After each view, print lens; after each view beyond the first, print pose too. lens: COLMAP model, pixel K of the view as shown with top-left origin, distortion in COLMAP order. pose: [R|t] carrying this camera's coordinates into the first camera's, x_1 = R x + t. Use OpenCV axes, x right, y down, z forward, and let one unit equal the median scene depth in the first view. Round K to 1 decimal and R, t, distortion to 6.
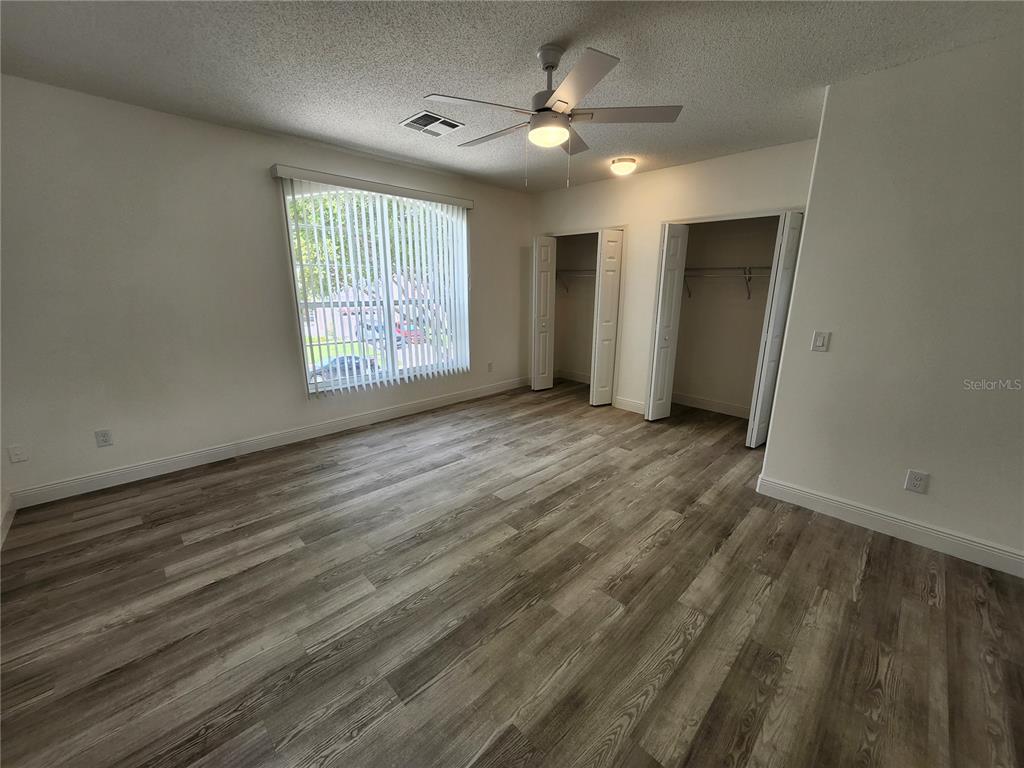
lens RADIAL K [[399.8, 0, 519.5], [0, 399.8, 379.6], [0, 0, 1]] dist [-0.000986, -0.000207]
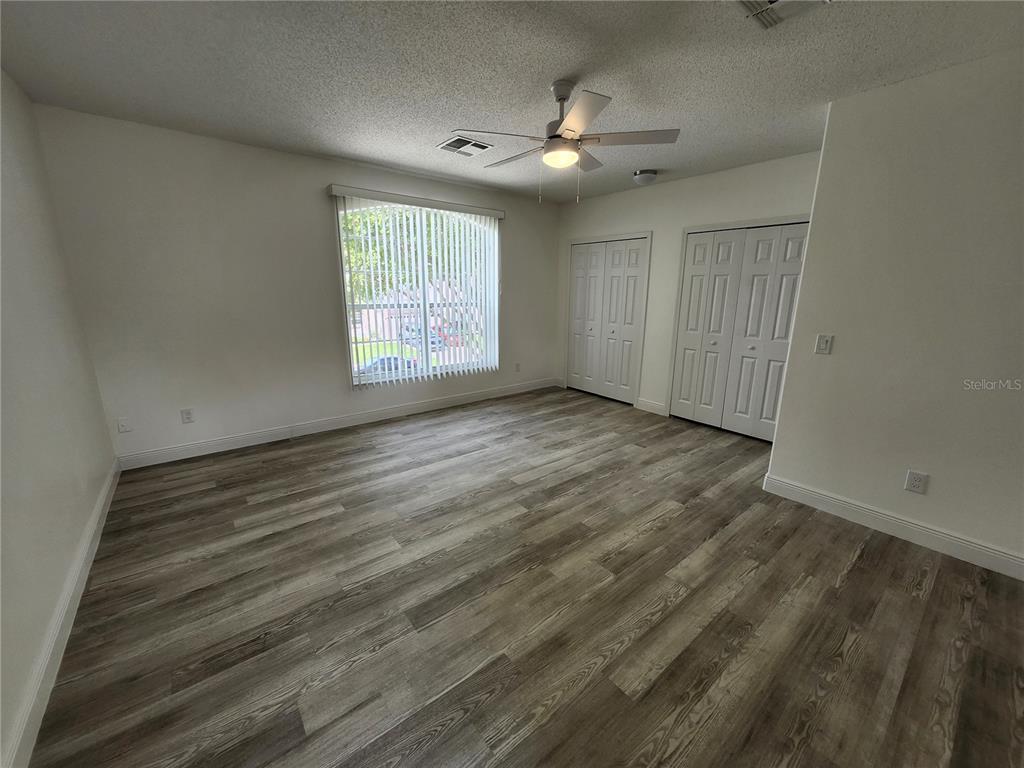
lens RADIAL K [[399.8, 0, 519.5], [0, 399.8, 379.6], [0, 0, 1]] dist [-0.000986, -0.000207]
pose [[0.995195, 0.024781, -0.094728, 0.077176], [-0.025912, 0.999607, -0.010728, 0.032169], [0.094425, 0.013131, 0.995445, -0.127558]]
